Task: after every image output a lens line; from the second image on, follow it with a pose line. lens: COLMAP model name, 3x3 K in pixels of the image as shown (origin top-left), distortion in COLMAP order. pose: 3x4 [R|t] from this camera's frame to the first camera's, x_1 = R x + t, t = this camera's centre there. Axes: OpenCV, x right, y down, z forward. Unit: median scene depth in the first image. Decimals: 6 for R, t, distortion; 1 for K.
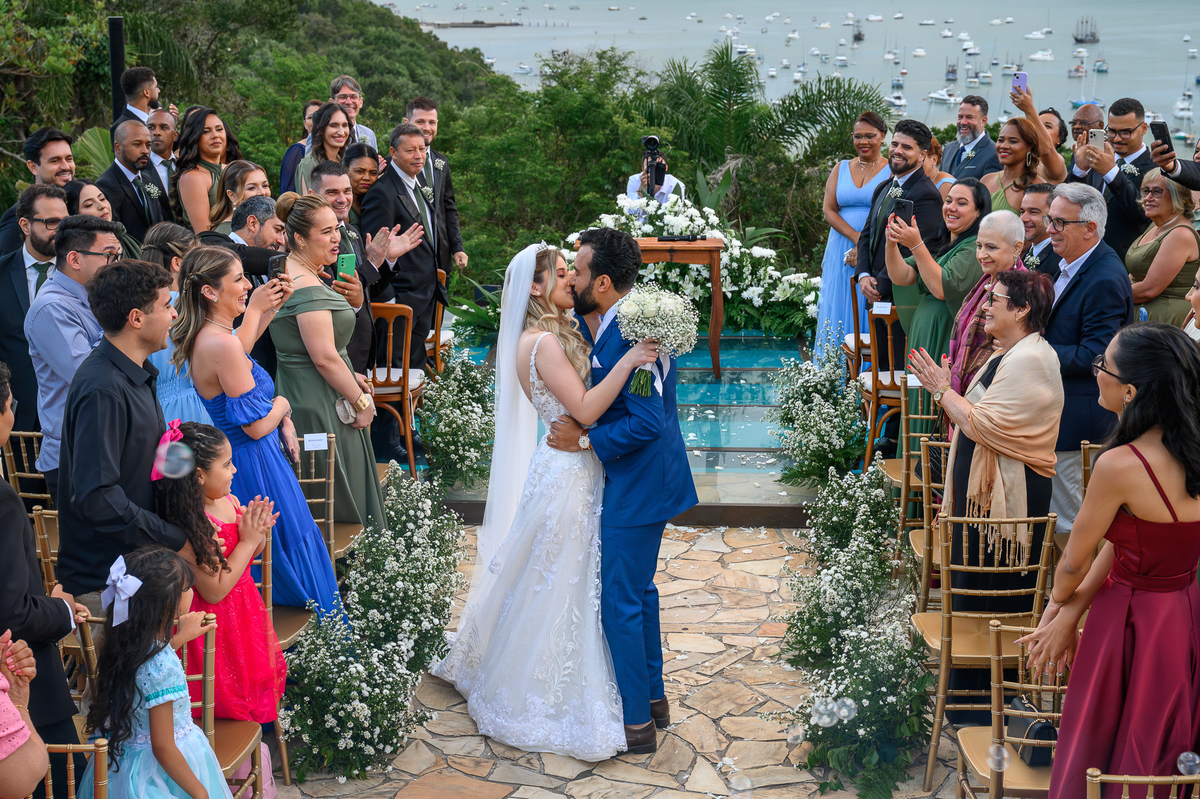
lens RADIAL K [[1904.4, 0, 607.5], [0, 1904.4, 354.8], [0, 0, 1]] dist [0.005879, -0.117153]
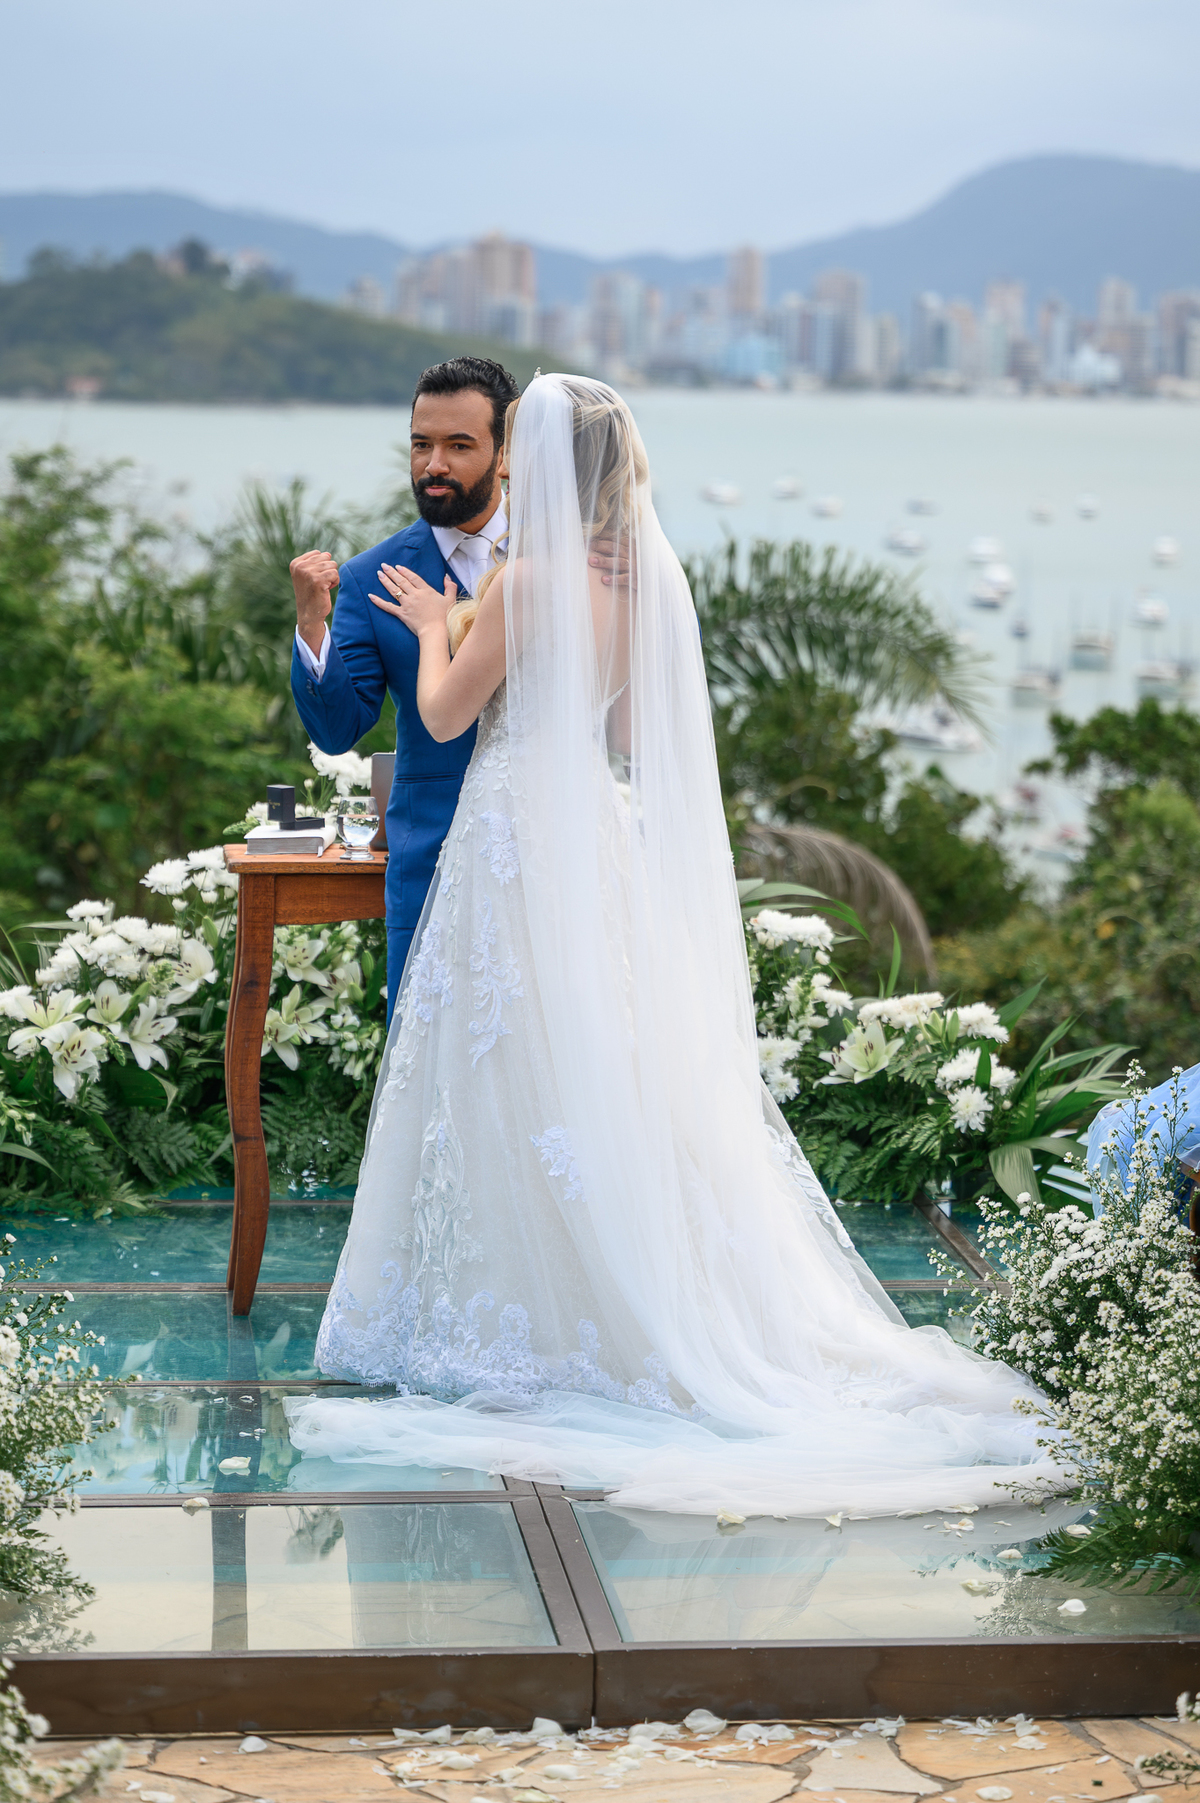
lens RADIAL K [[5844.6, 0, 1382.7], [0, 5844.6, 451.9], [0, 0, 1]] dist [-0.016649, 0.266726]
pose [[0.966764, 0.026172, 0.254328, -0.092761], [0.021179, 0.983130, -0.181678, 0.059686], [-0.254793, 0.181026, 0.949900, 0.088489]]
